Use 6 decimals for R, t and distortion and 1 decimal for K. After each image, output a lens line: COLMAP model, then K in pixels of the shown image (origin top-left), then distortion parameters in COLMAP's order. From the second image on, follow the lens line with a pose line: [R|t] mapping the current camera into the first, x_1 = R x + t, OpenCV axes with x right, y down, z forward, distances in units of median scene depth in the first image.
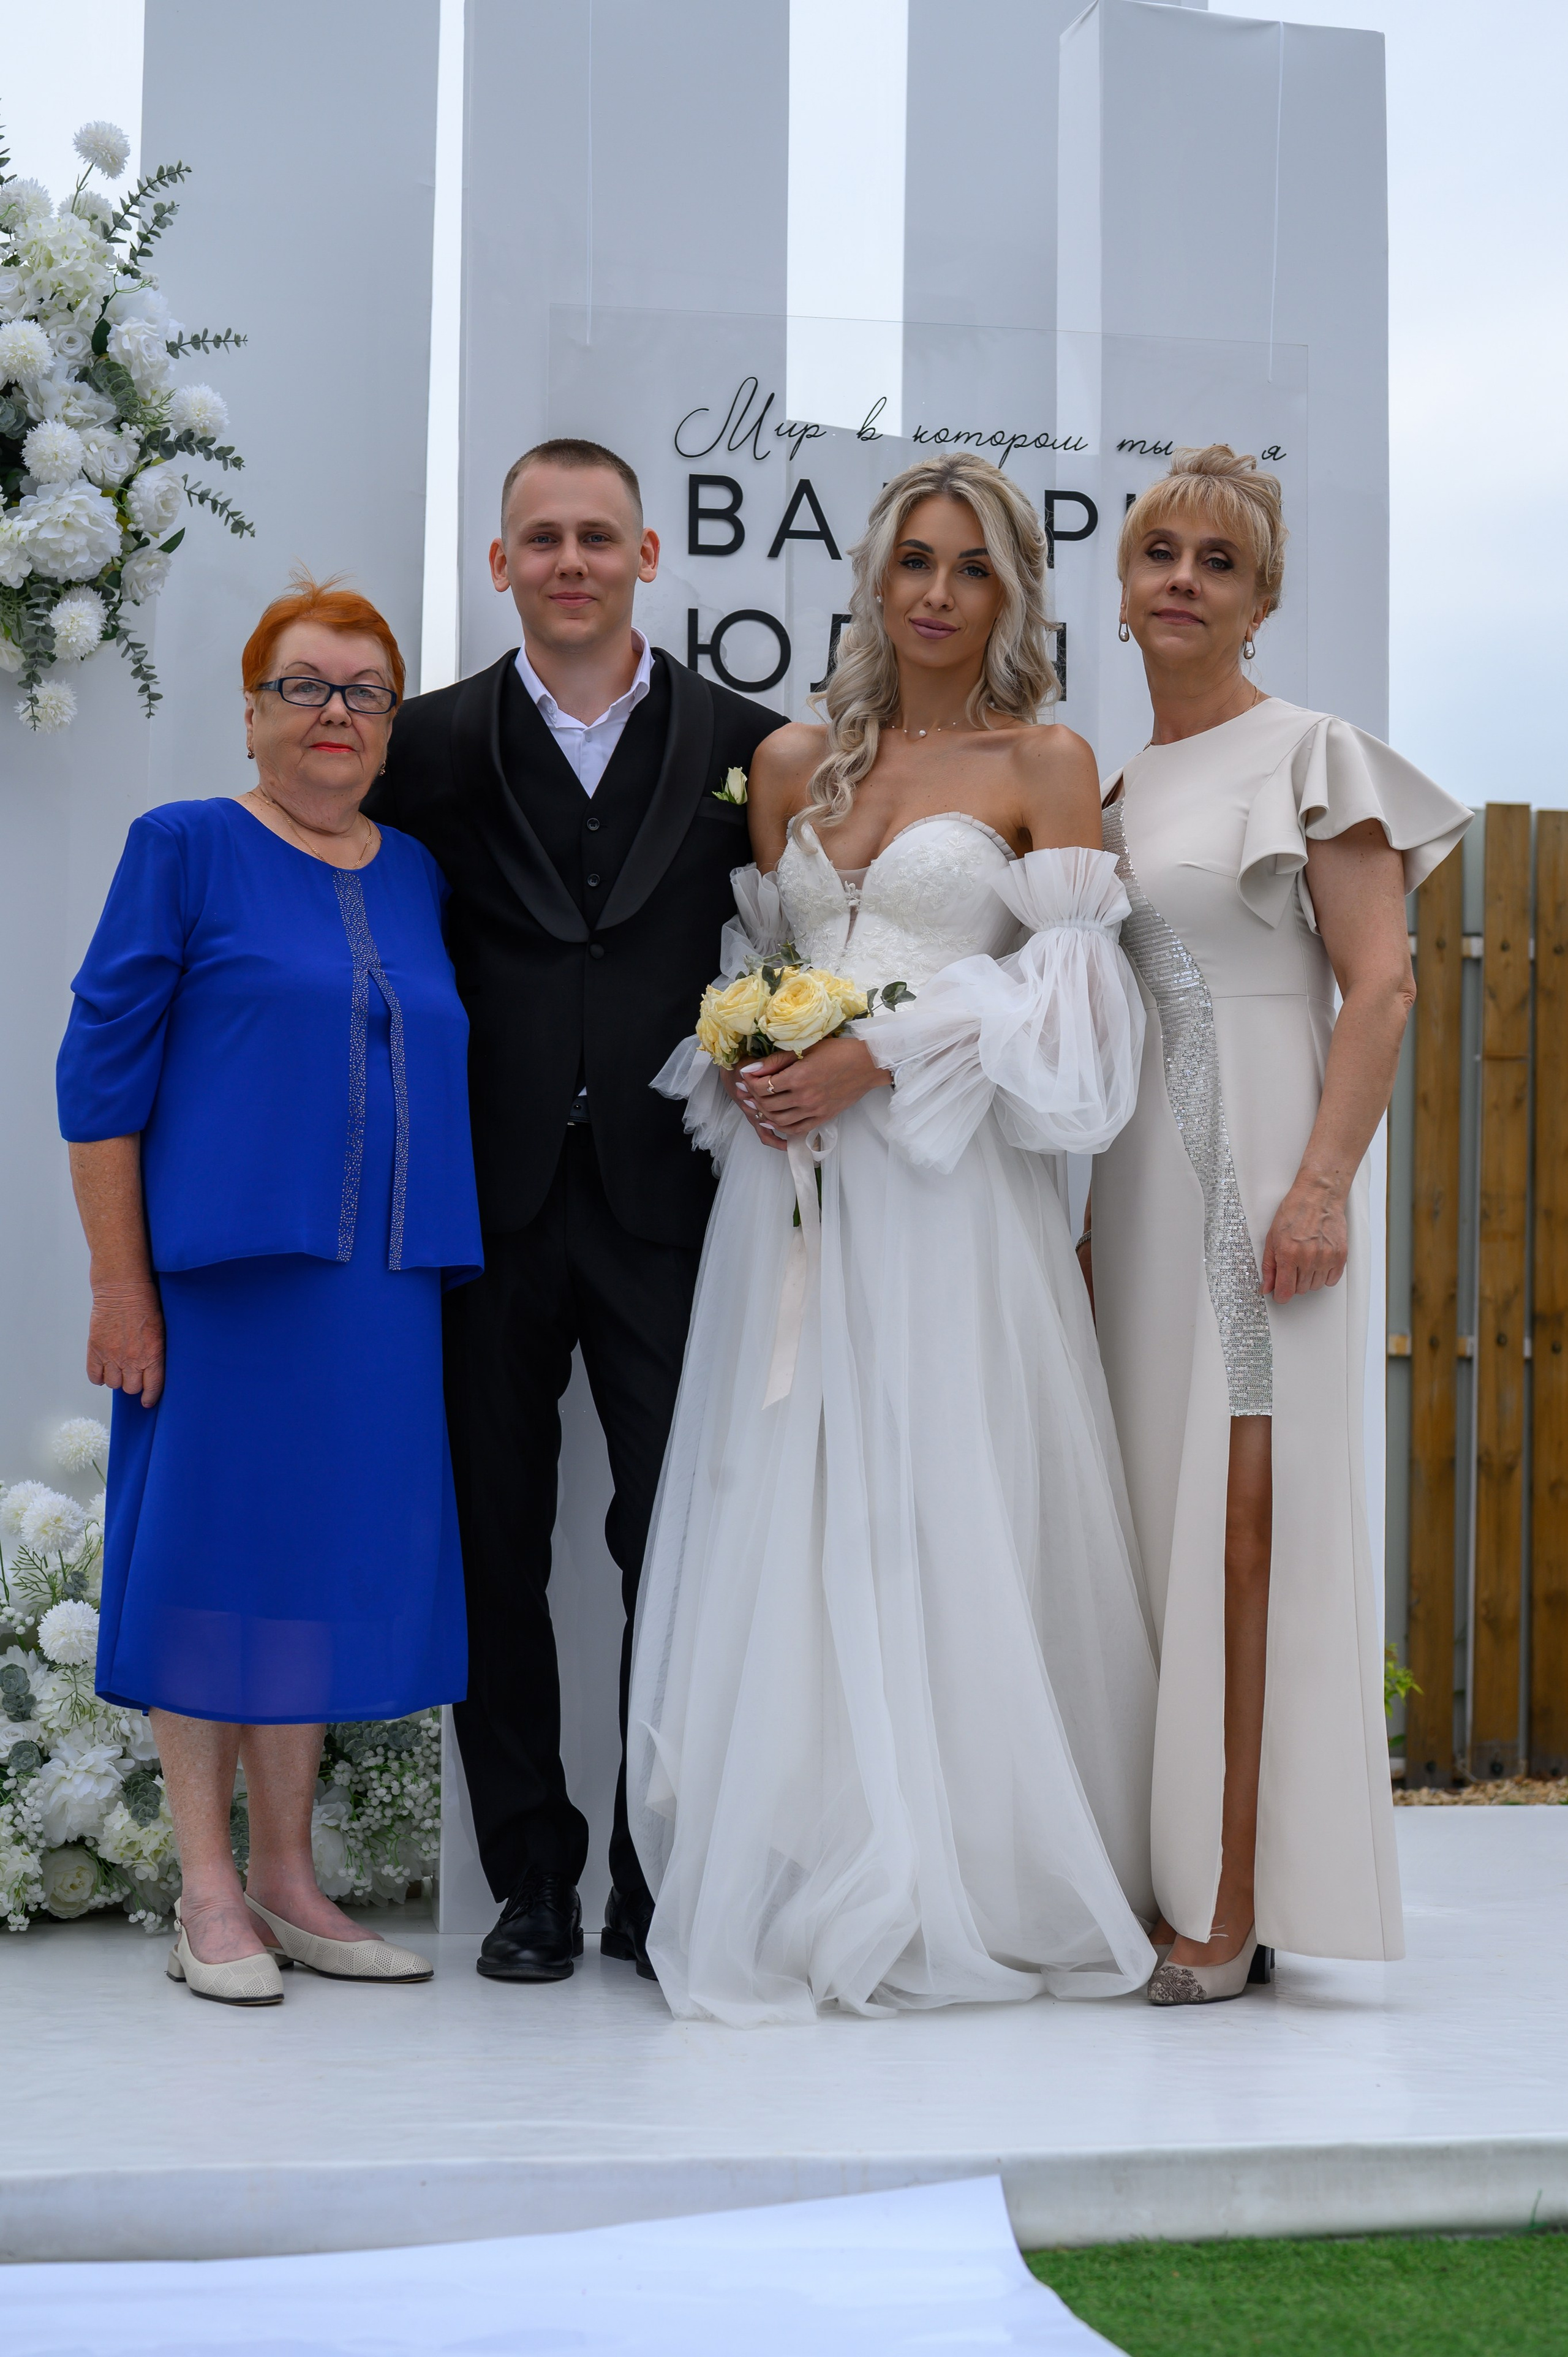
lens RADIAL K [[3761.8, 0, 766.8], [0, 3761.8, 1156.0], [0, 0, 1]] dist [0.008065, 0.000000]
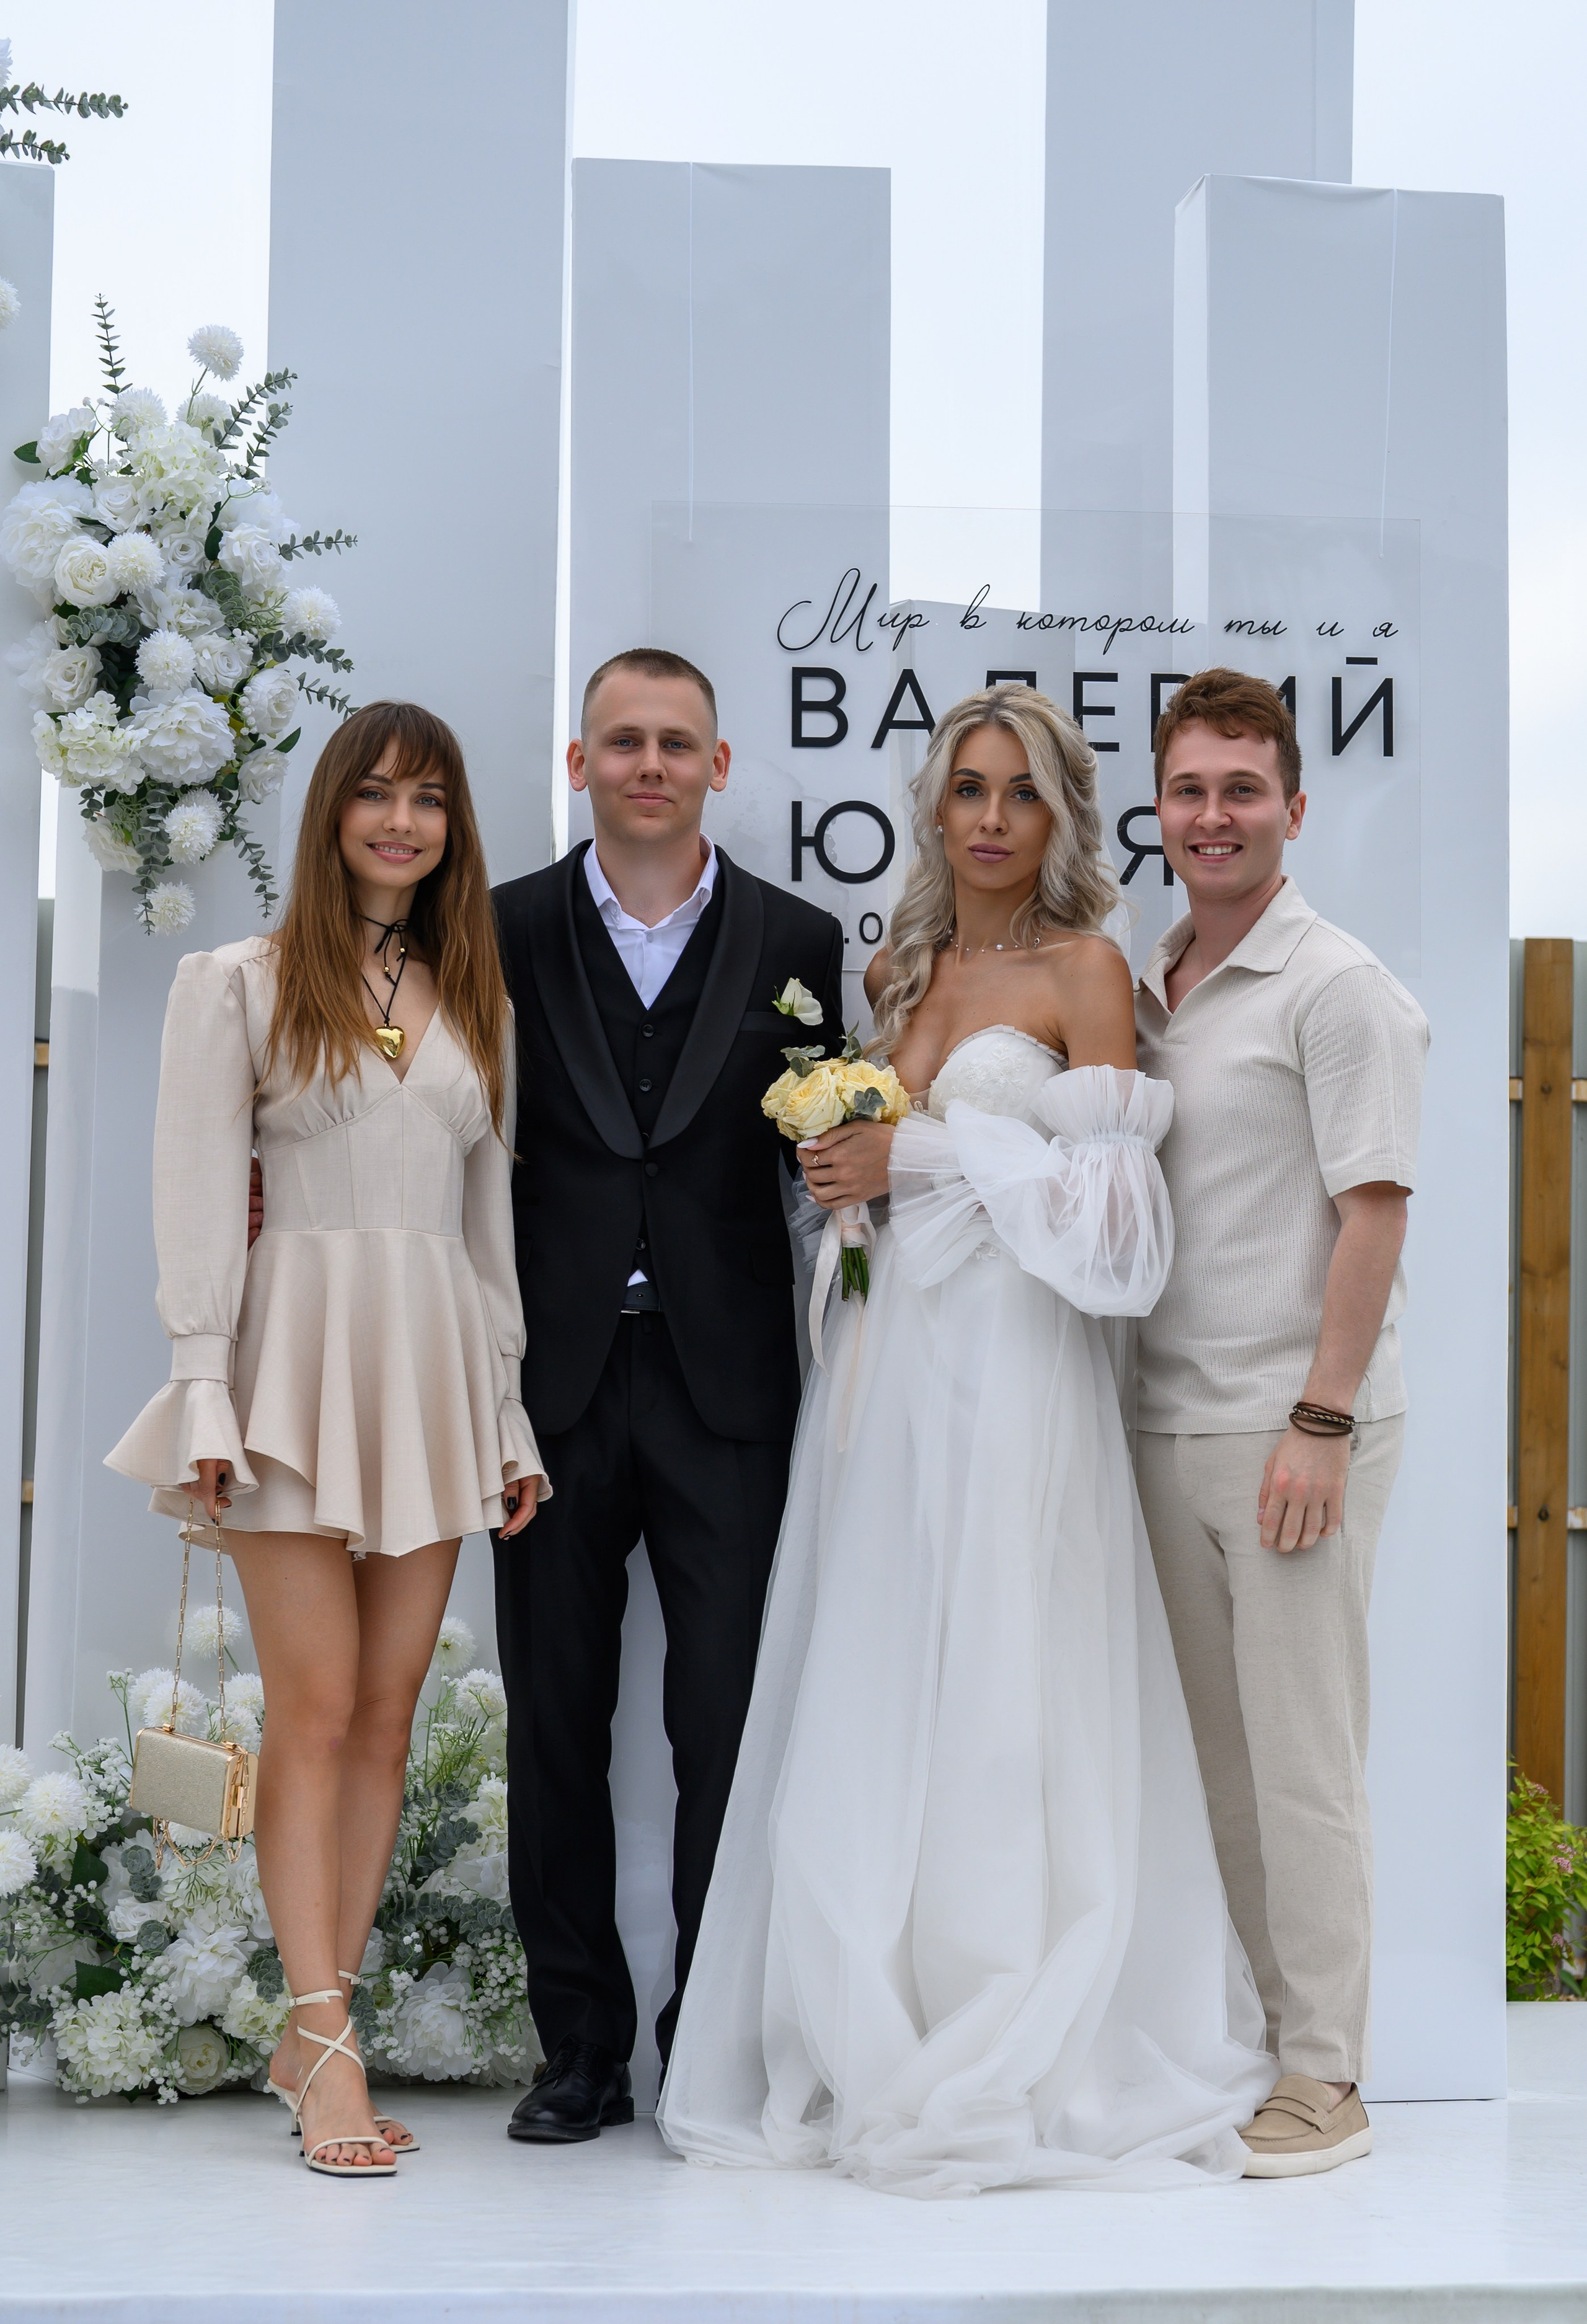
lens RADIAL K [[4240.2, 0, 892.4], [0, 4240.2, 1330.3], [0, 0, 1]] dist [0.025898, 0.000000]
pose [[0.997100, -0.008017, -0.075682, 0.090413], [0.009382, 0.999799, 0.017696, -0.023692], [0.075525, -0.018355, 0.996975, -0.132041]]
